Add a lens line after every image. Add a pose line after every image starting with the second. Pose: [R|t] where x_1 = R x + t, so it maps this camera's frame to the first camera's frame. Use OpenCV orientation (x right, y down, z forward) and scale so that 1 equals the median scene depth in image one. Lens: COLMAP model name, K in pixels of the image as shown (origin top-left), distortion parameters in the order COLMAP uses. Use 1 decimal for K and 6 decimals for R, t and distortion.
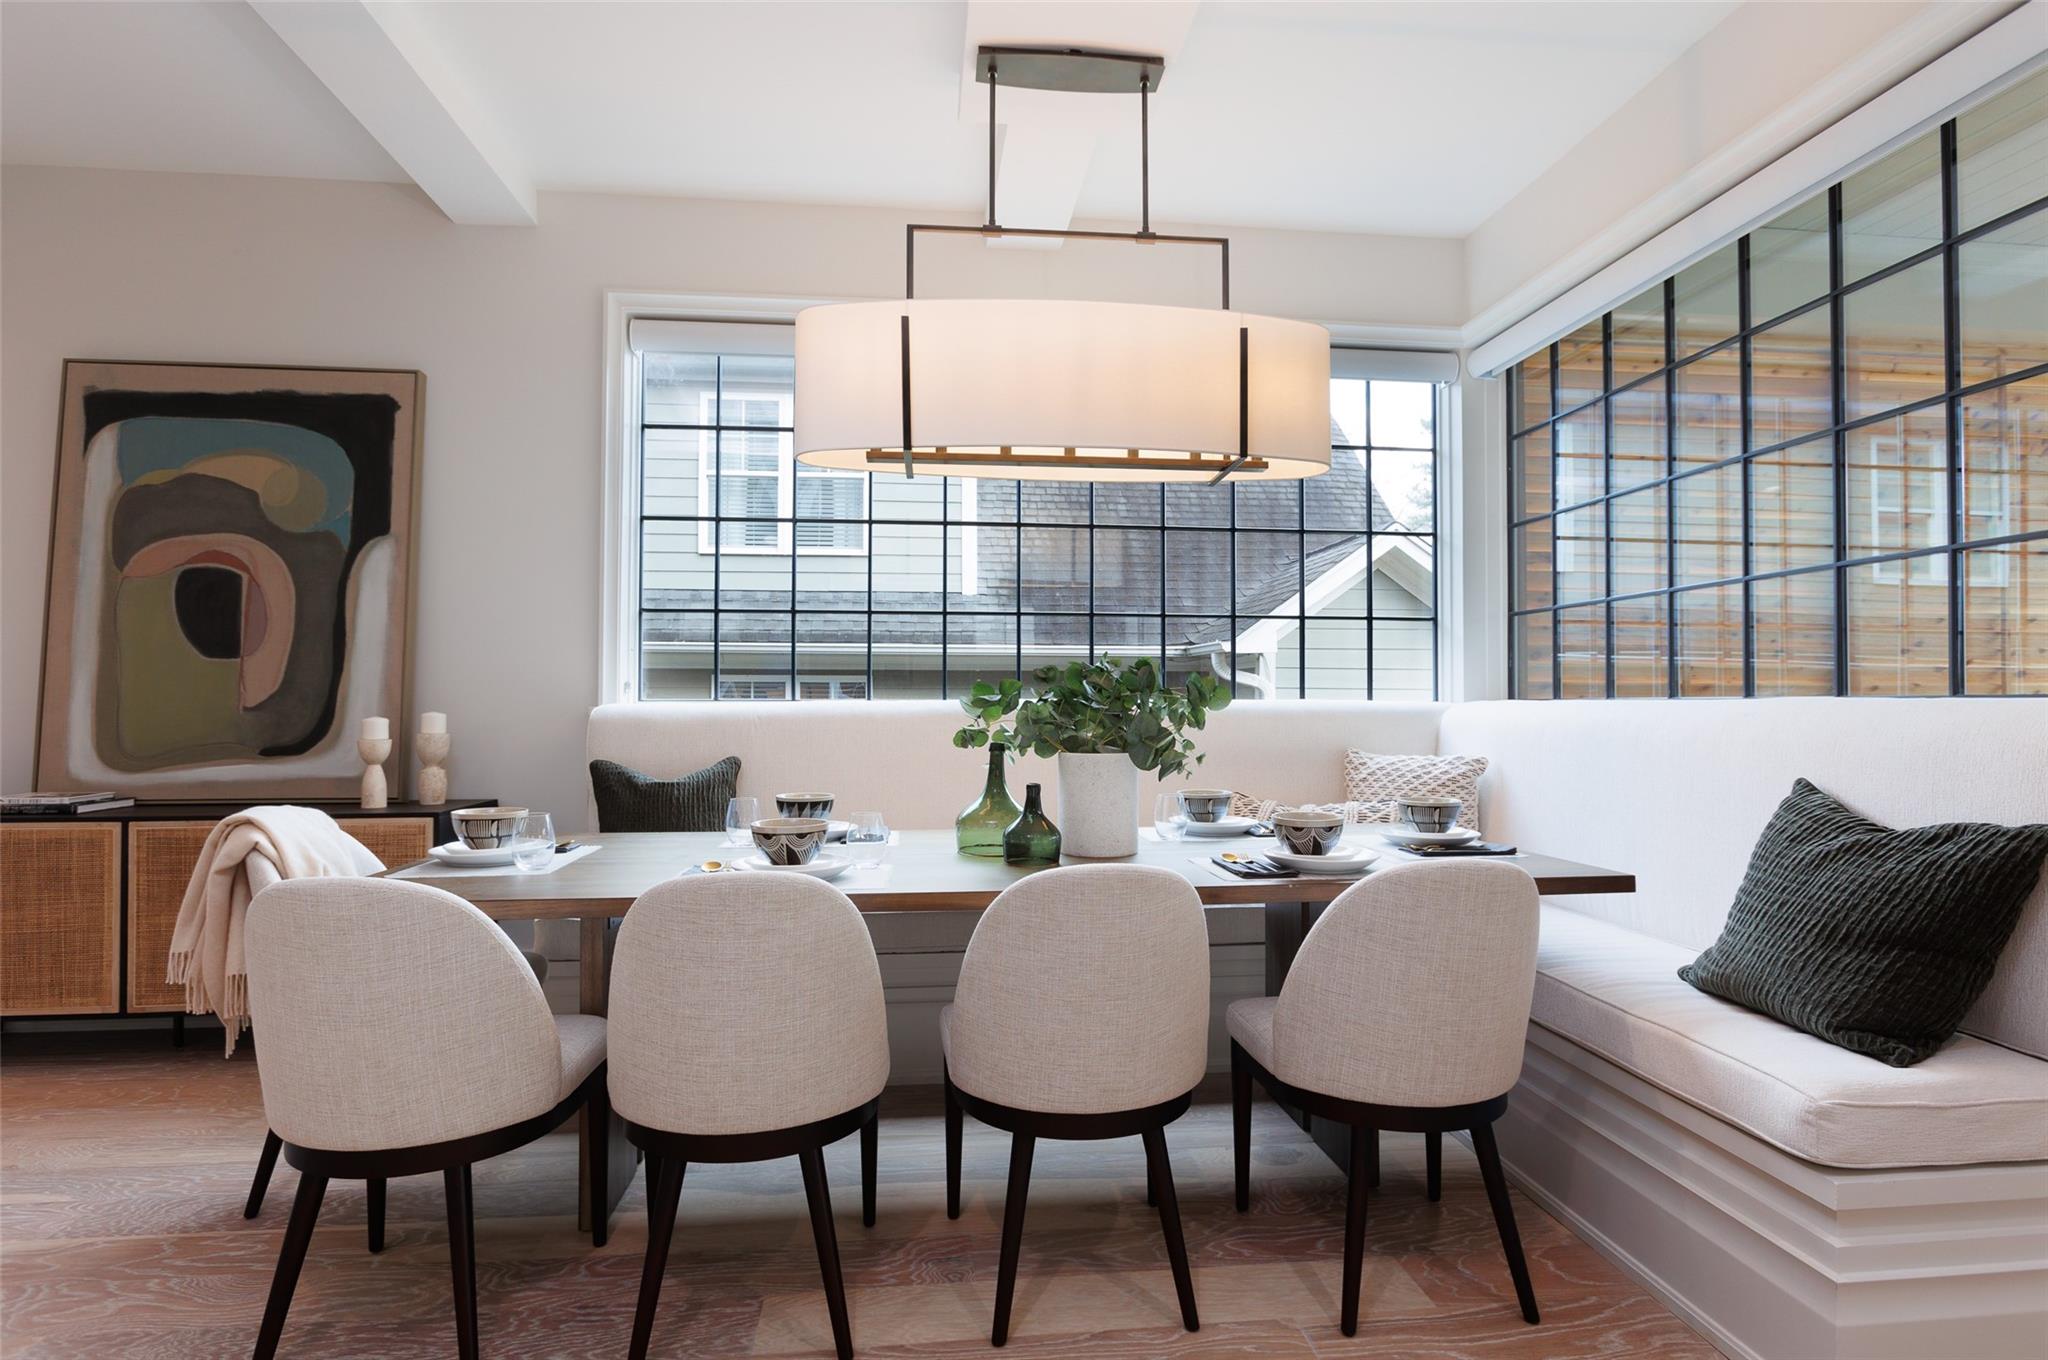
lens RADIAL K [[1014.0, 0, 1022.4], [0, 1014.0, 680.4], [0, 0, 1]] dist [-0.022436, 0.001264]
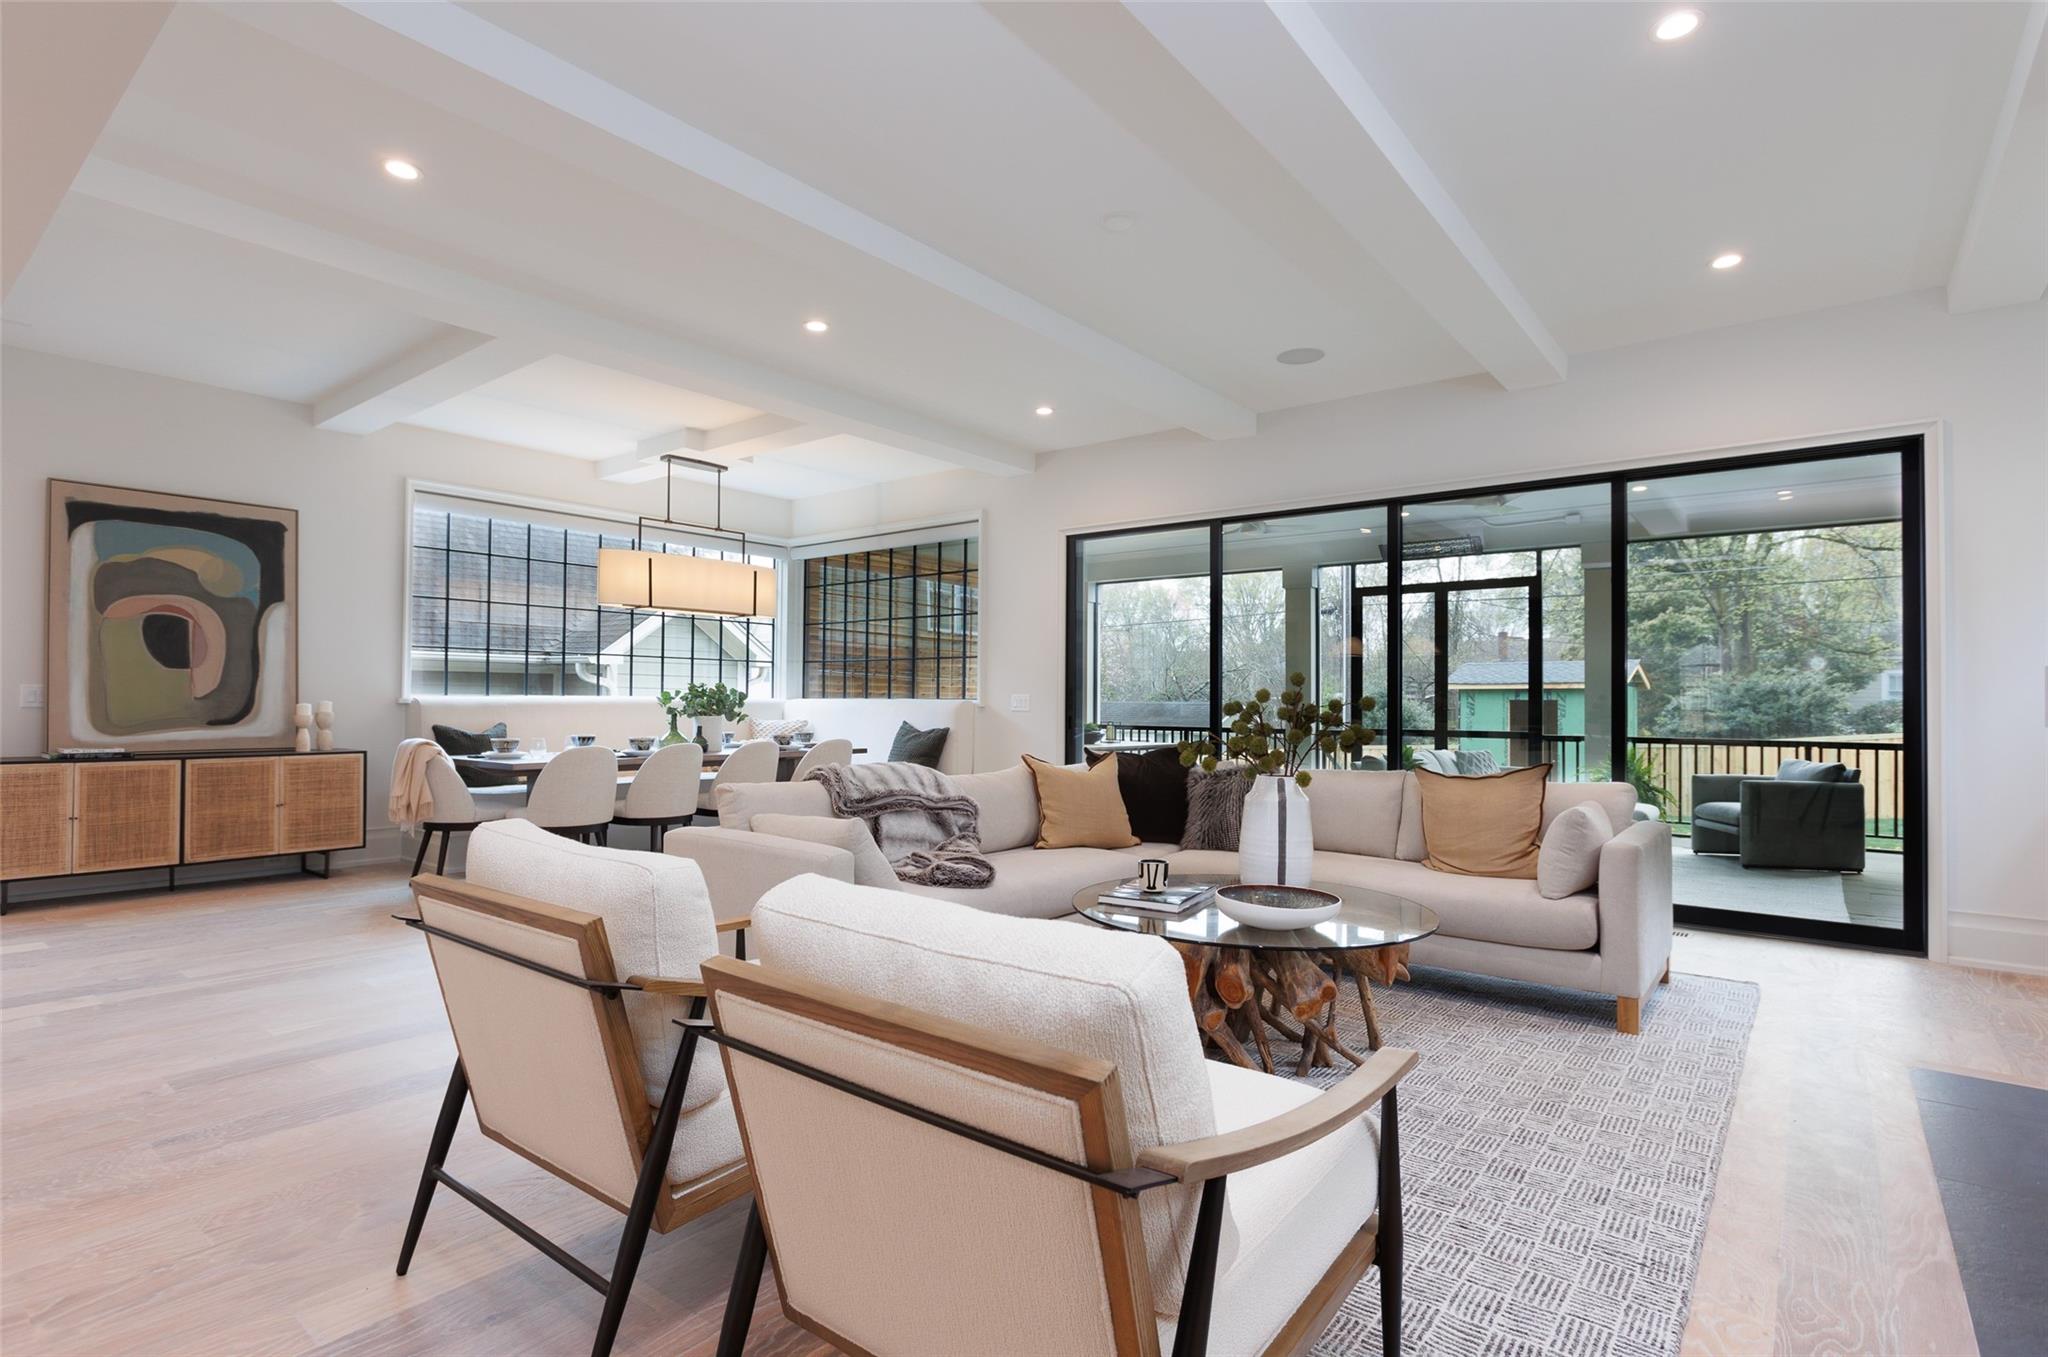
lens RADIAL K [[1014.0, 0, 1034.4], [0, 1014.0, 684.6], [0, 0, 1]] dist [-0.022436, 0.001264]
pose [[0.698081, 0.016422, 0.715830, -0.993799], [-0.023501, 0.999724, -0.000017, -0.029275], [-0.715633, -0.016811, 0.698274, -1.240375]]
